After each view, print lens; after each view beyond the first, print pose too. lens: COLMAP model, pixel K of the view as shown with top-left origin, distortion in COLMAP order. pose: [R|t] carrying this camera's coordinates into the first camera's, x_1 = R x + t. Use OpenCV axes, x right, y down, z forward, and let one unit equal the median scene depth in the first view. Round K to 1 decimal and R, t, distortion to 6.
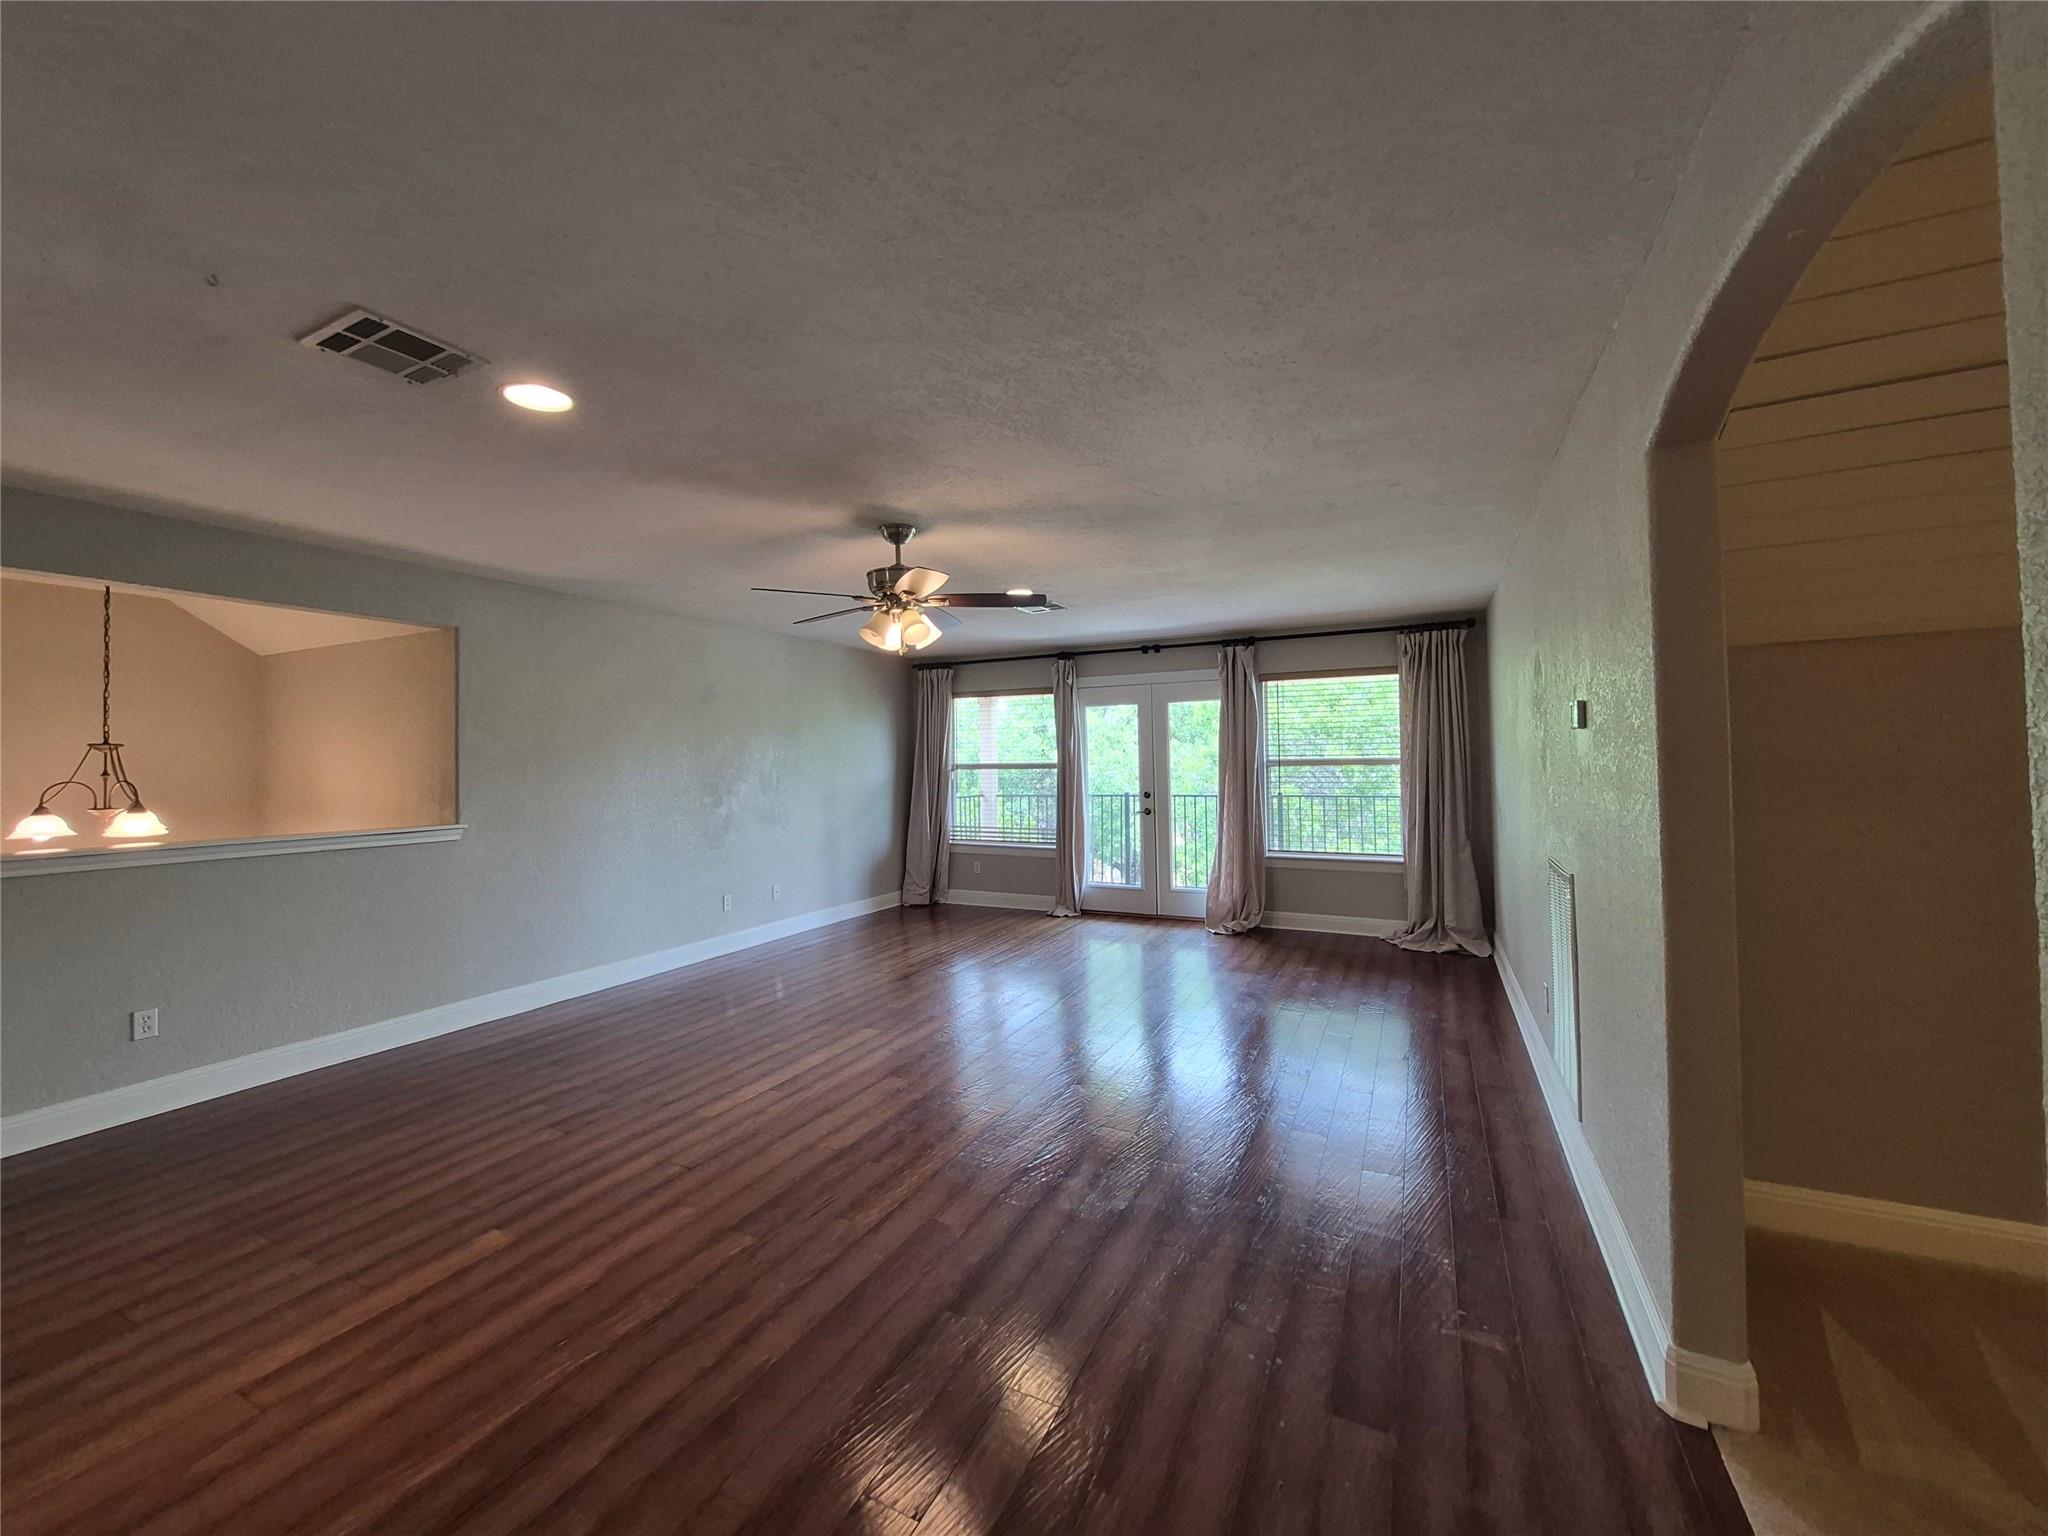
lens RADIAL K [[802.7, 0, 1007.5], [0, 802.7, 745.3], [0, 0, 1]] dist [-0.002745, -0.000229]
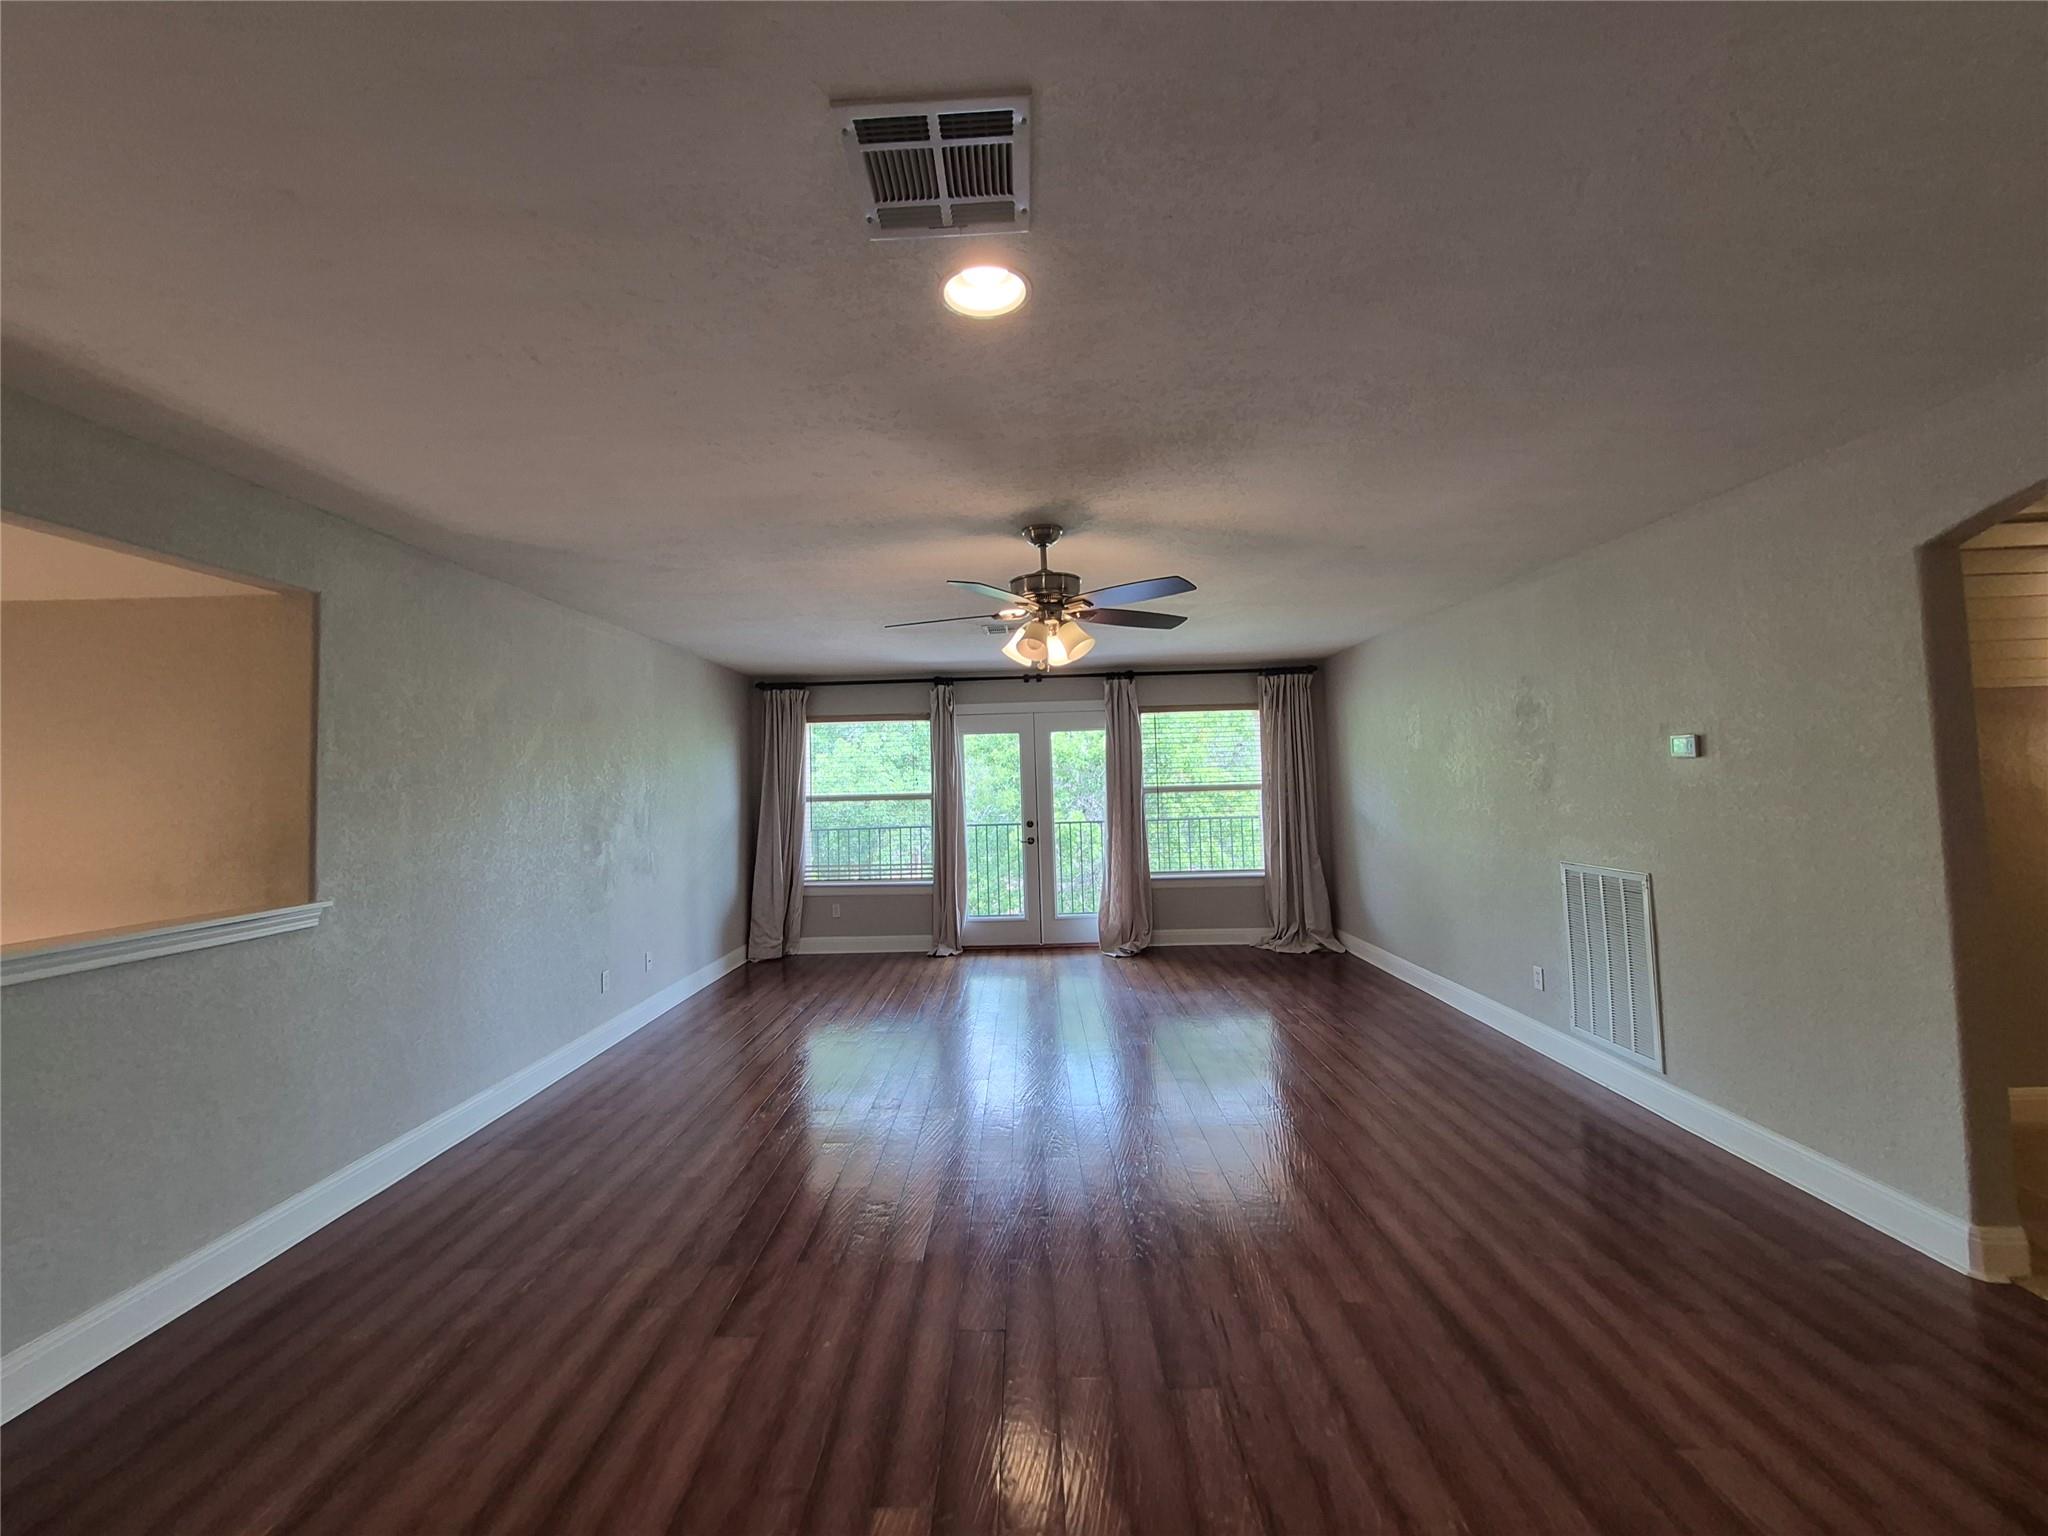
lens RADIAL K [[797.6, 0, 1018.5], [0, 797.6, 740.8], [0, 0, 1]] dist [-0.001673, -0.000094]
pose [[0.901978, 0.013399, 0.431575, -0.292796], [0.005507, 0.999080, -0.042527, 0.000935], [-0.431748, 0.040736, 0.901074, 0.119408]]
